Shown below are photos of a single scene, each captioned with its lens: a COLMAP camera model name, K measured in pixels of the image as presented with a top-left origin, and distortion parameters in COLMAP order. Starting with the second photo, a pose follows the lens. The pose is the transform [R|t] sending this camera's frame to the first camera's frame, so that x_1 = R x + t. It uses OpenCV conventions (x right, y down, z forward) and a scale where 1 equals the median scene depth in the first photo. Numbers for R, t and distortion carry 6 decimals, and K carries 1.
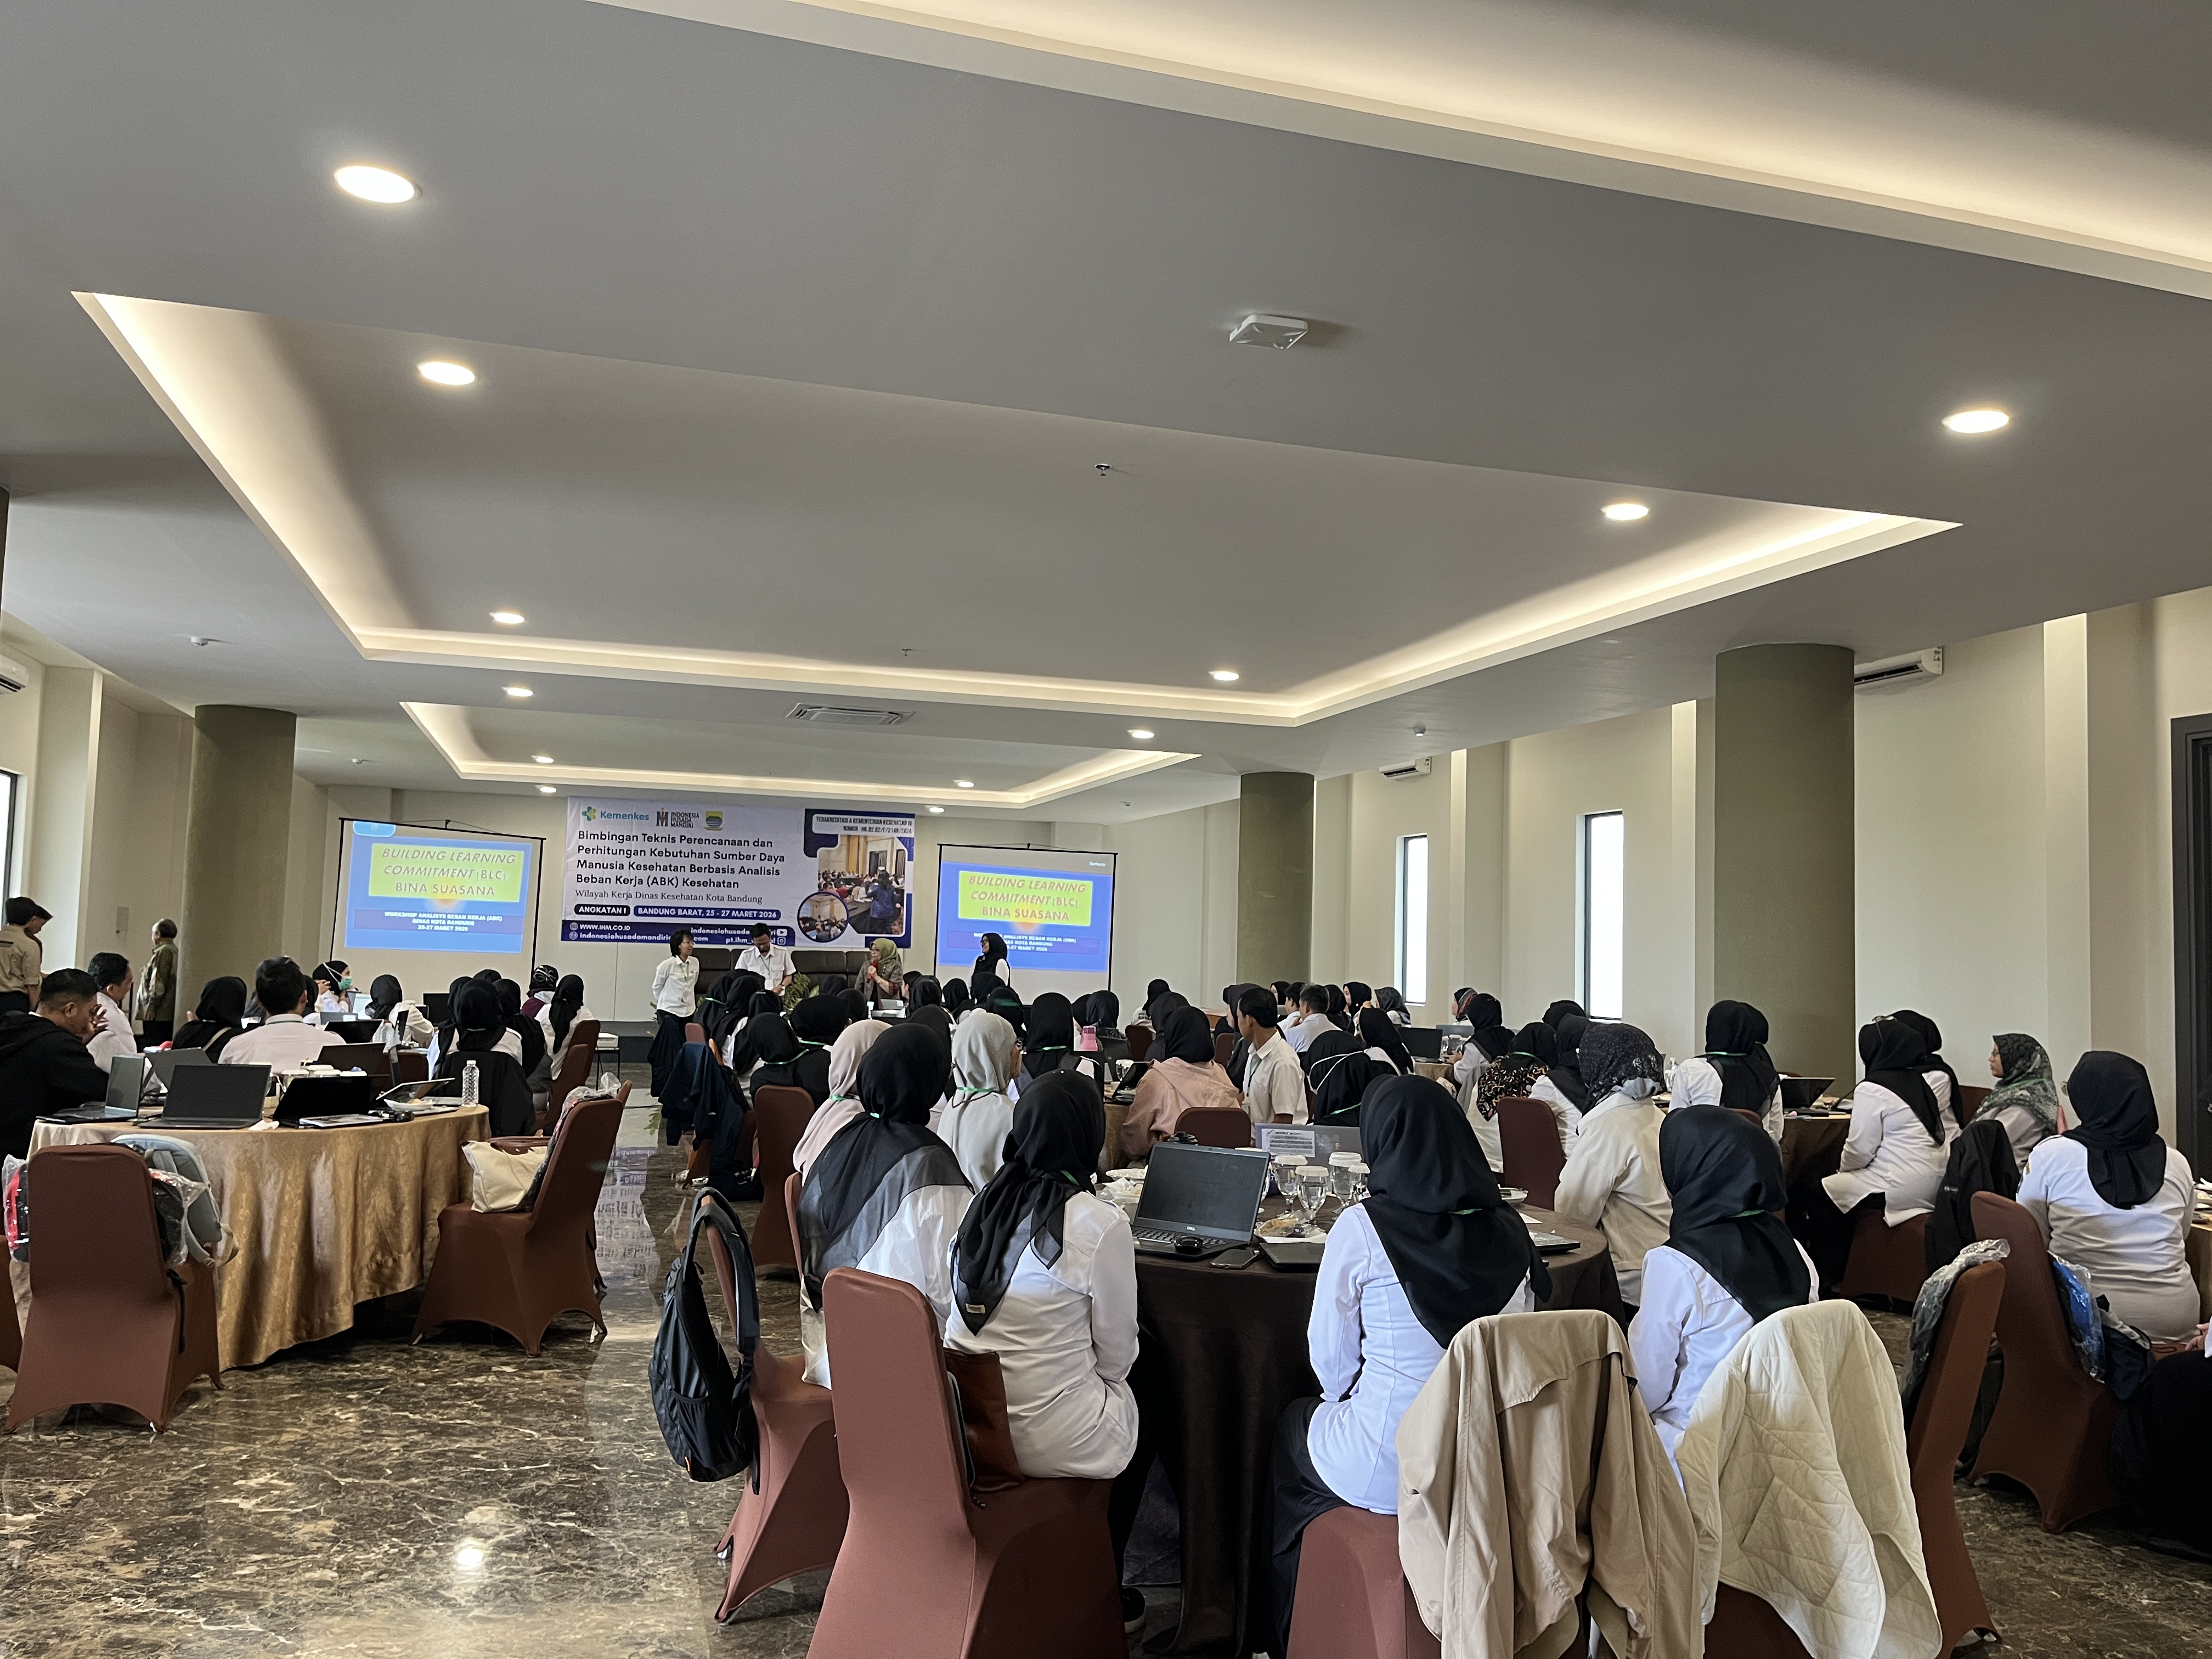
lens RADIAL K [[1661.7, 0, 1111.0], [0, 1661.7, 839.5], [0, 0, 1]] dist [0.080122, -0.105929]
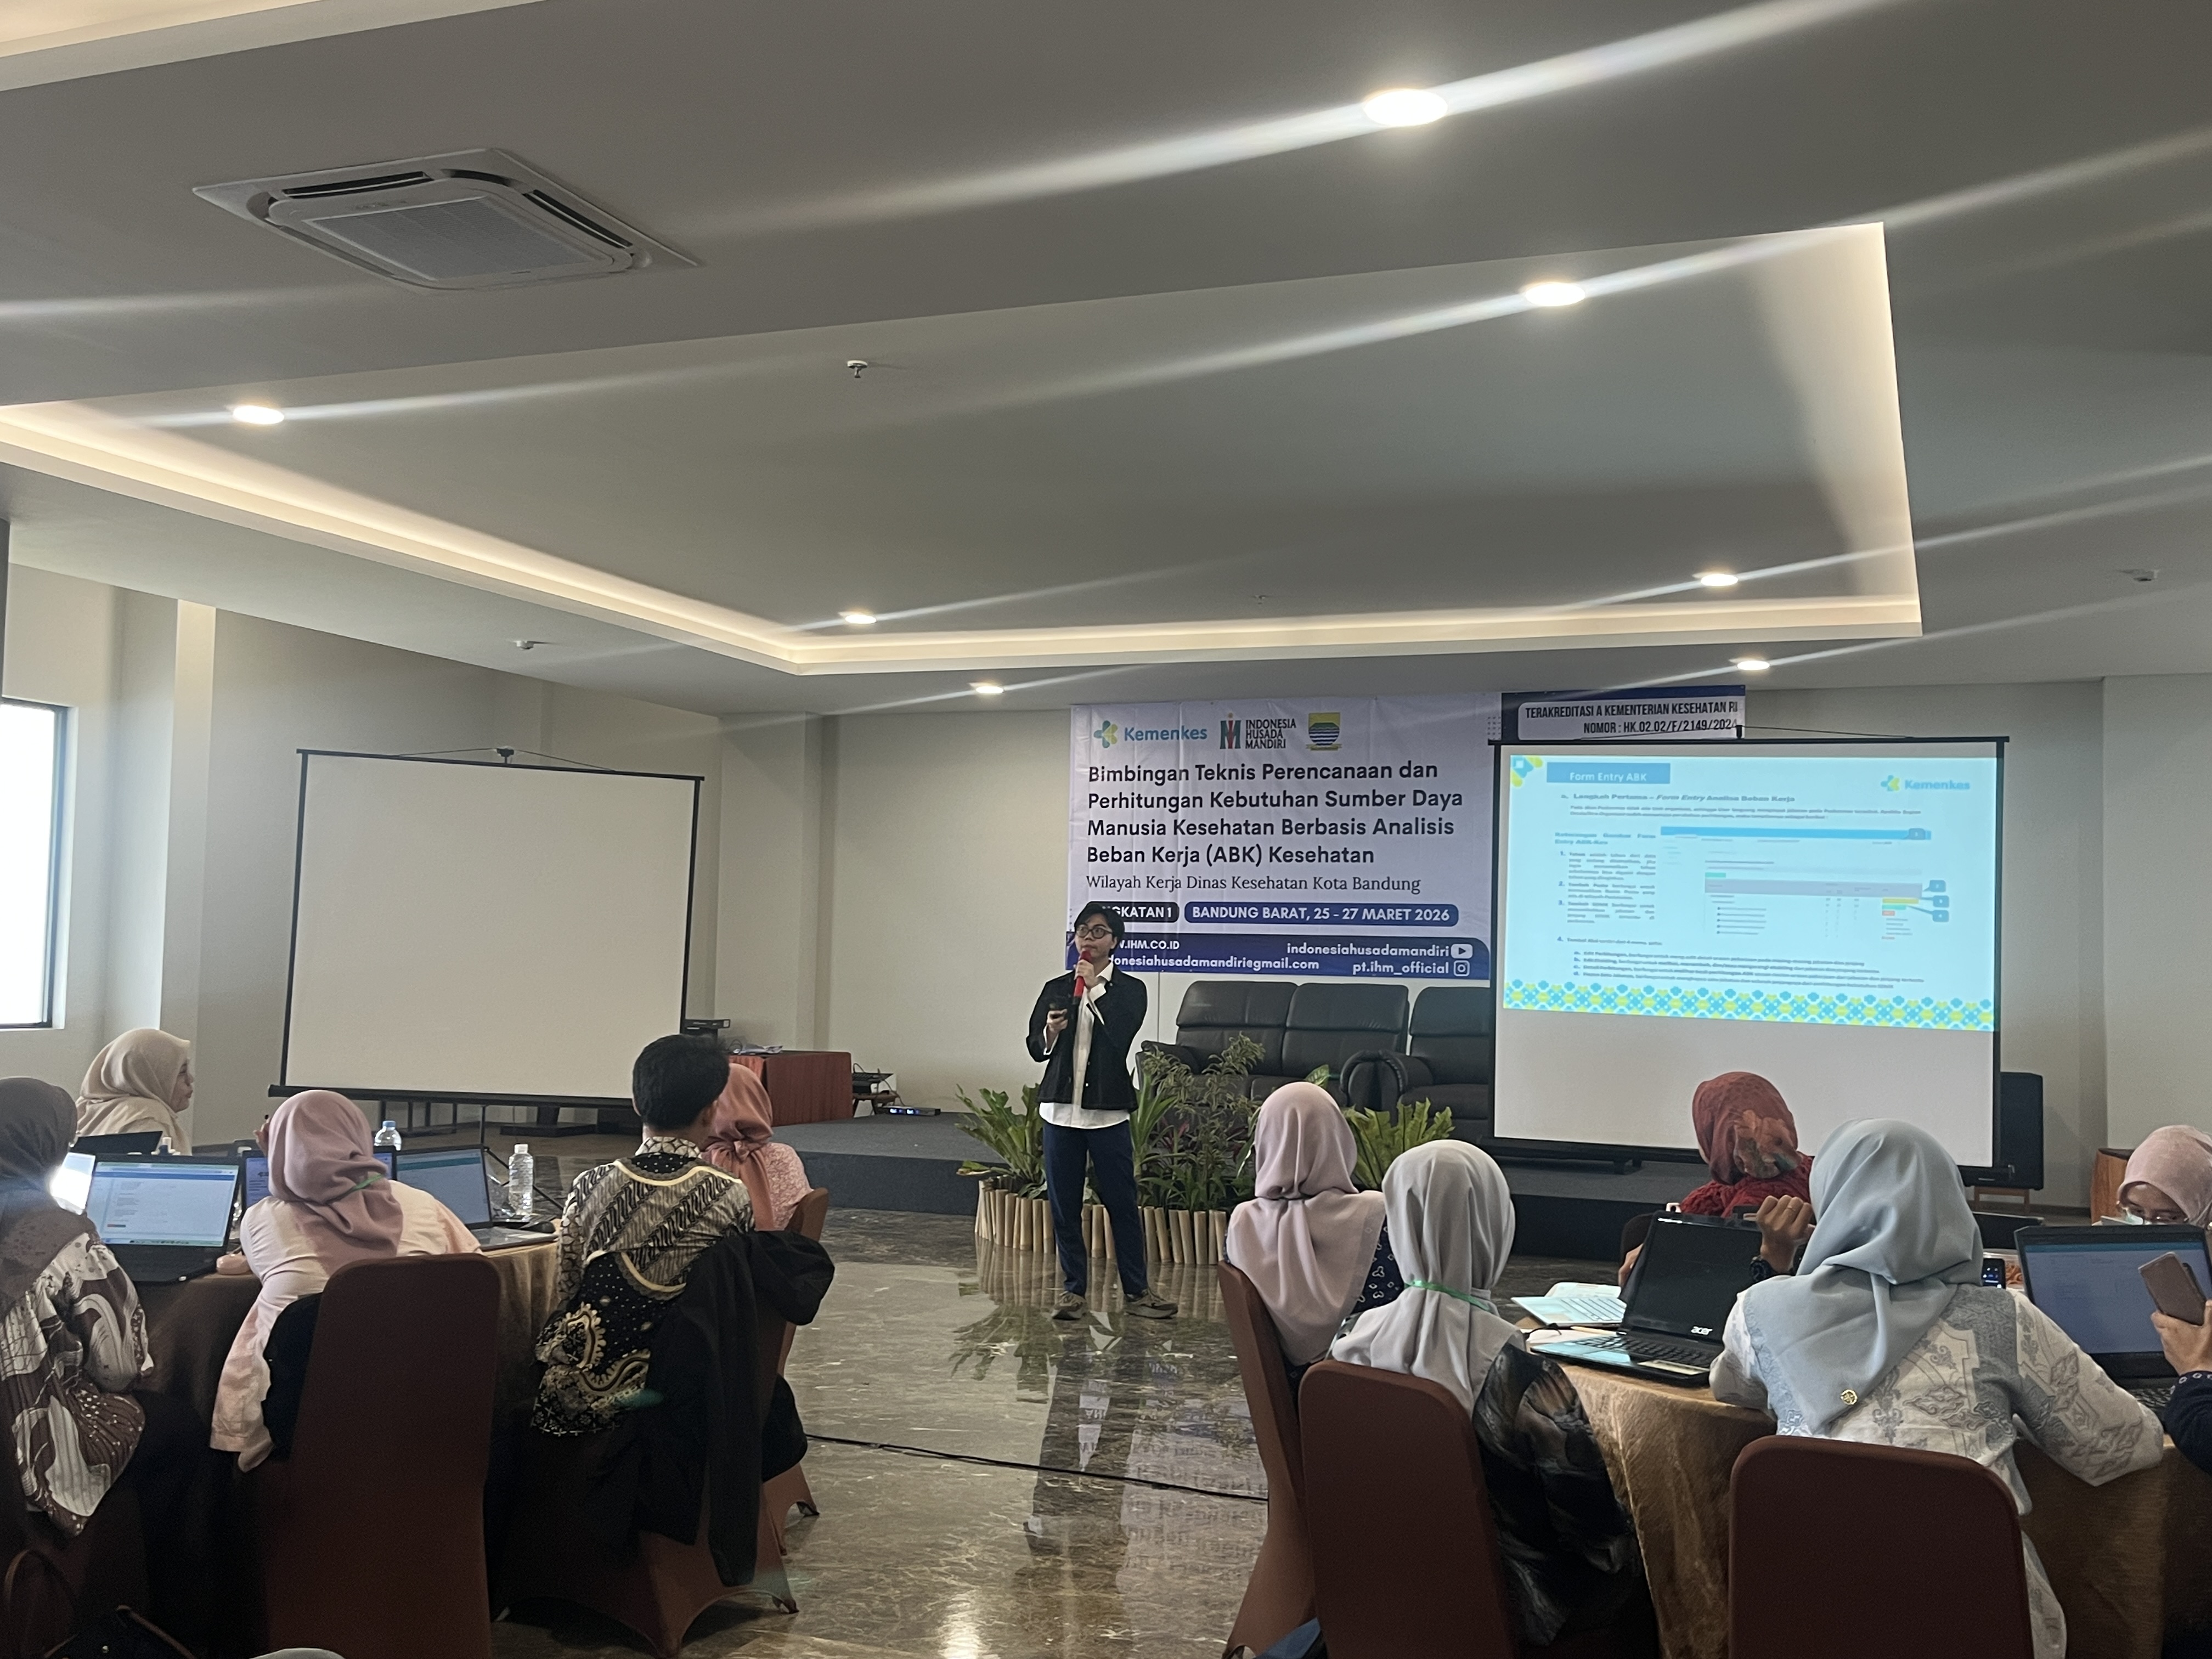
lens RADIAL K [[2166.0, 0, 1068.8], [0, 2166.0, 844.6], [0, 0, 1]] dist [0.072054, 0.000000]
pose [[0.775874, -0.045579, -0.629239, 0.114628], [0.042049, 0.998905, -0.020507, 0.033457], [0.629484, -0.010548, 0.776941, 0.443064]]
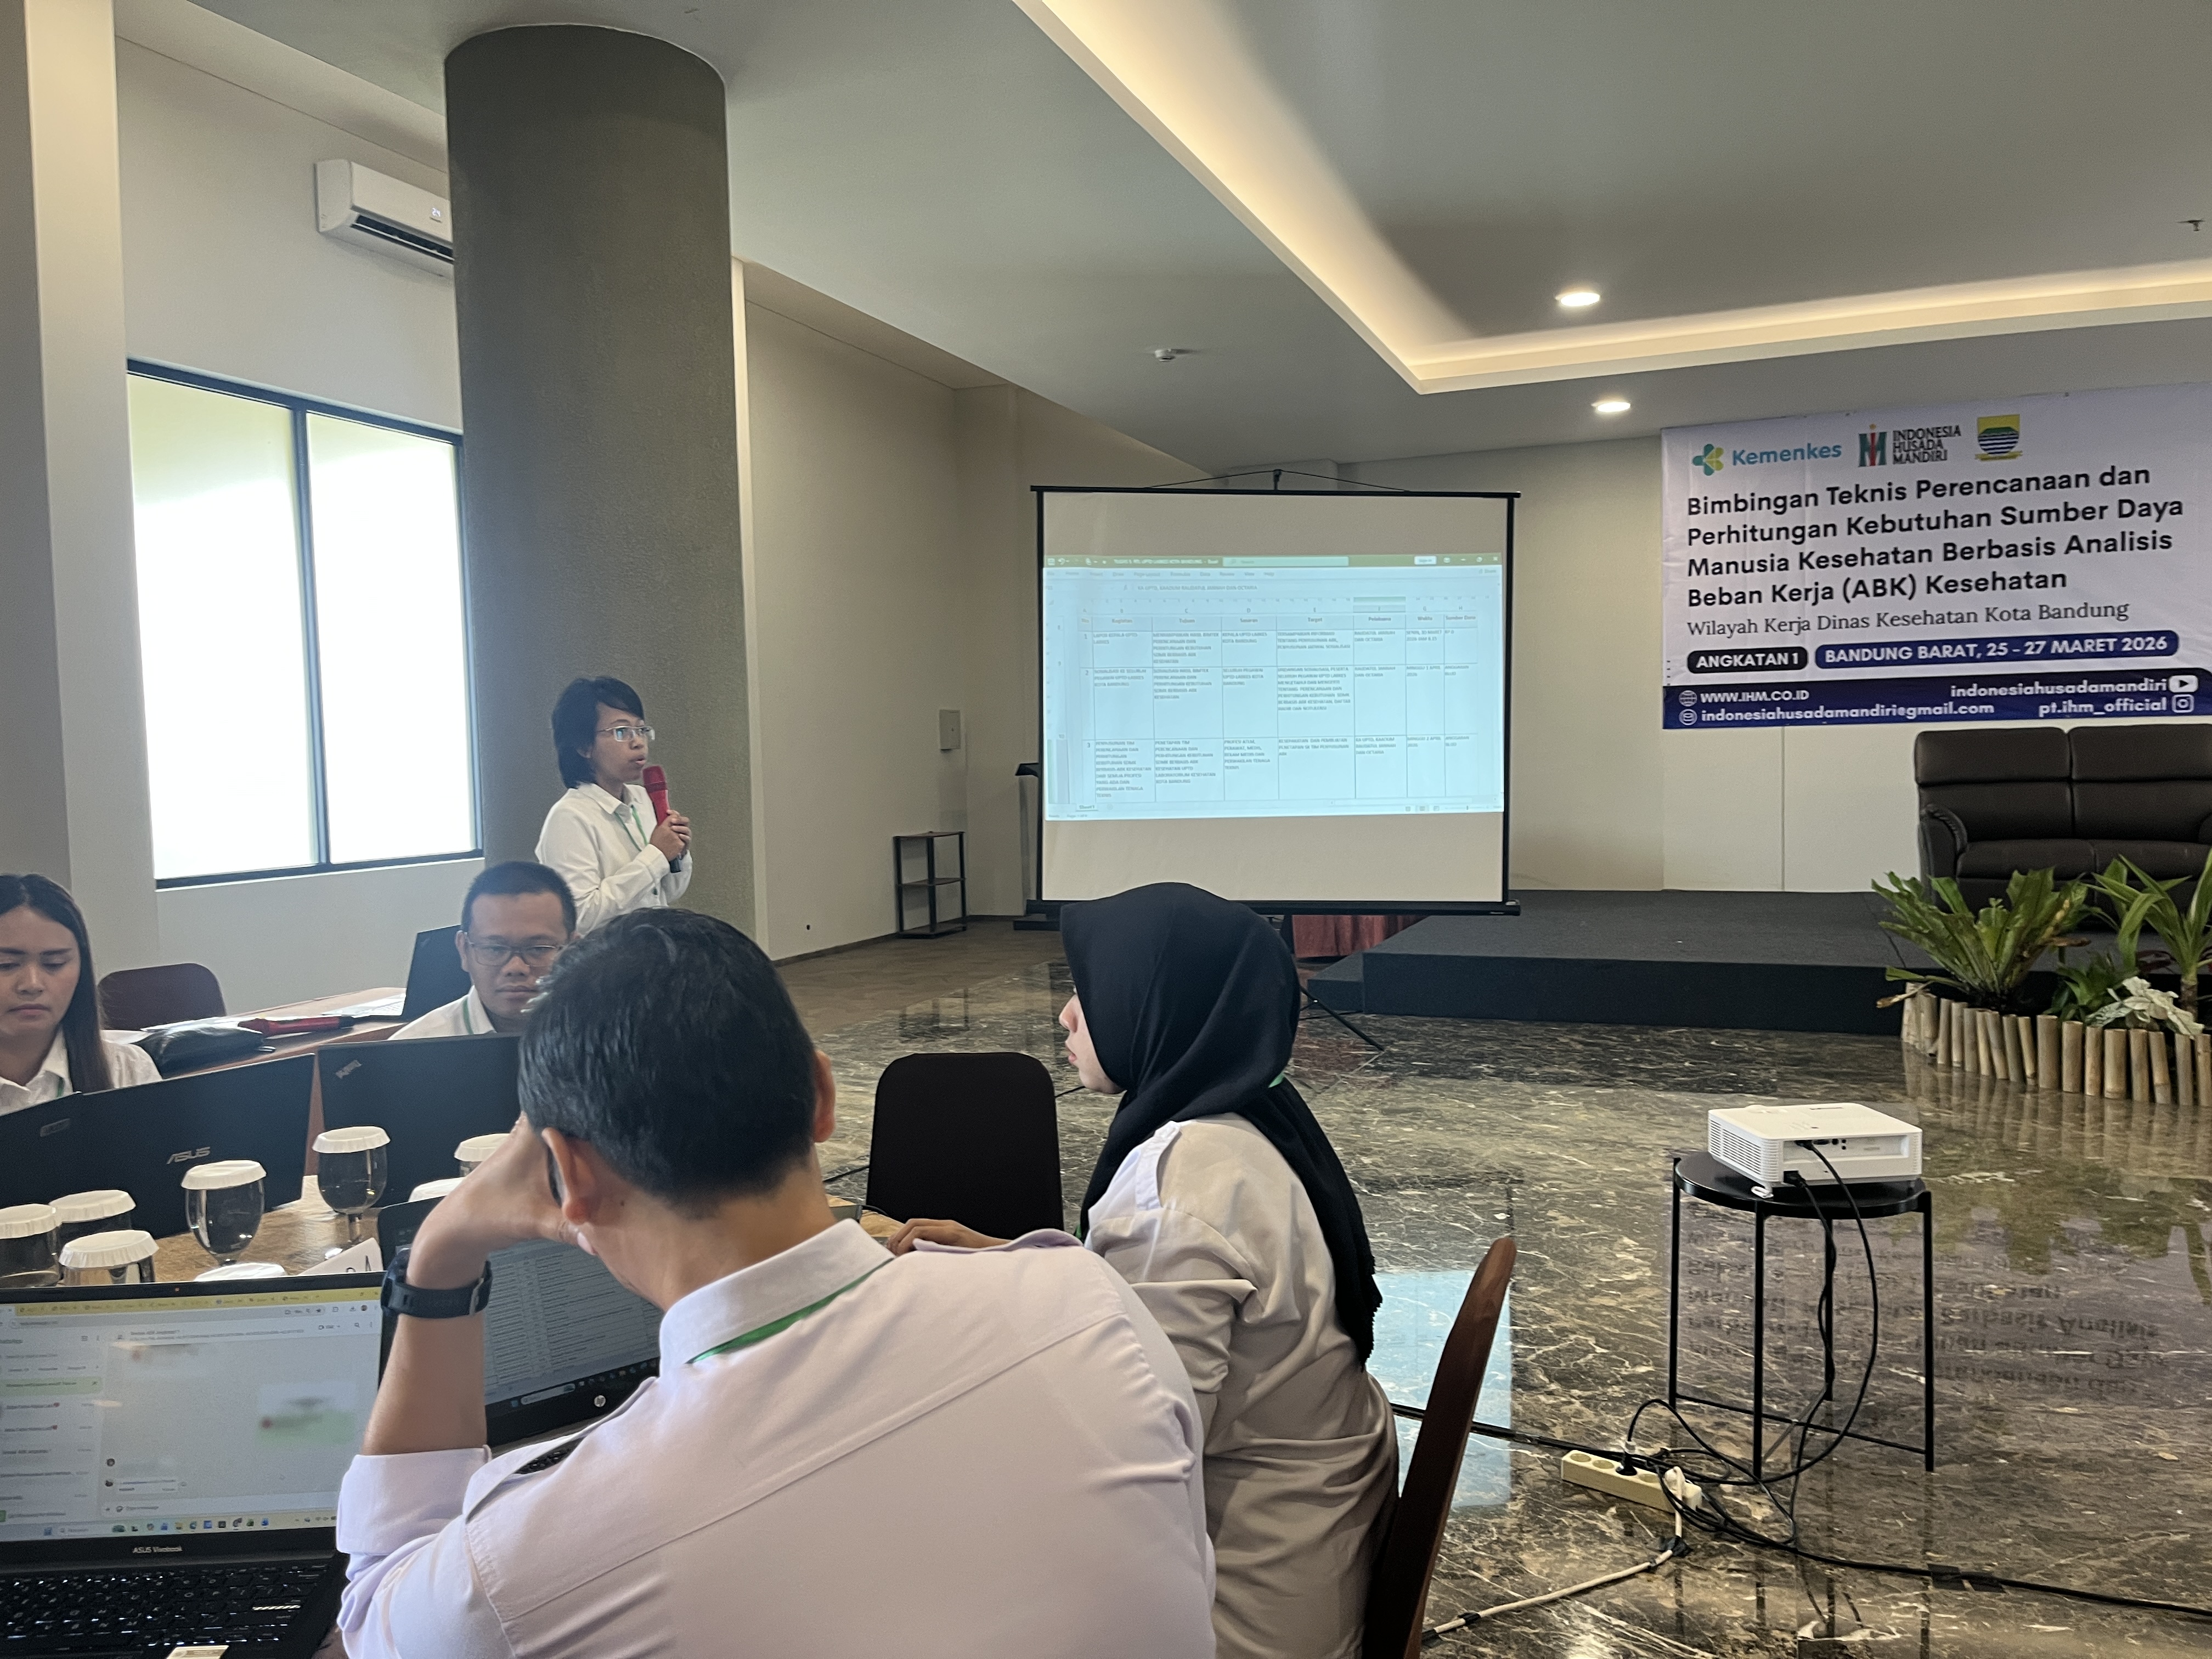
lens RADIAL K [[1661.7, 0, 1094.9], [0, 1661.7, 839.7], [0, 0, 1]] dist [0.080122, -0.105929]
pose [[0.781908, -0.010518, -0.623305, -0.149262], [0.087413, 0.991829, 0.092919, 0.031666], [0.617235, -0.127139, 0.776438, 0.499455]]
